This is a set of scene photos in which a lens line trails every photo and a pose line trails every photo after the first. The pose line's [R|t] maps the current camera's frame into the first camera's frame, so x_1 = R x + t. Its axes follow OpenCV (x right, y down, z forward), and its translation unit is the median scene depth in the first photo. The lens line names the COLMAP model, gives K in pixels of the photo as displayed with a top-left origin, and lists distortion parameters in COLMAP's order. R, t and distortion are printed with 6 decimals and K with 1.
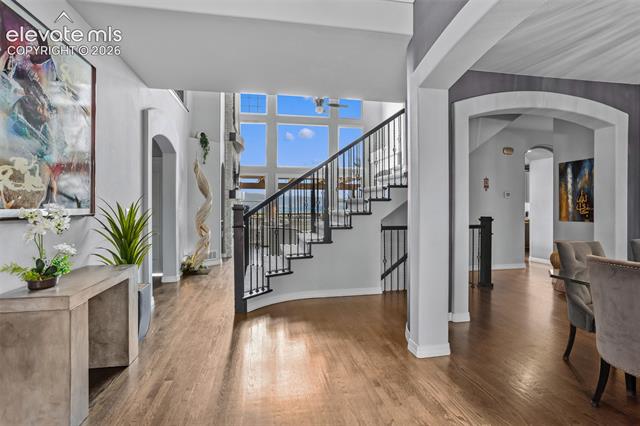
lens RADIAL K [[321.8, 0, 320.6], [0, 321.8, 209.7], [0, 0, 1]] dist [-0.000499, -0.000115]
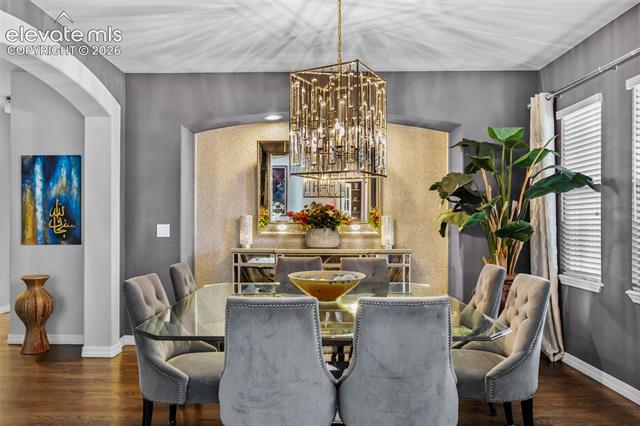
lens RADIAL K [[461.4, 0, 319.5], [0, 461.4, 214.8], [0, 0, 1]] dist [0.002930, 0.000428]
pose [[0.203613, 0.018249, 0.978881, -0.044738], [0.008492, 0.999756, -0.020404, -0.001936], [-0.979015, 0.012467, 0.203408, 0.237640]]
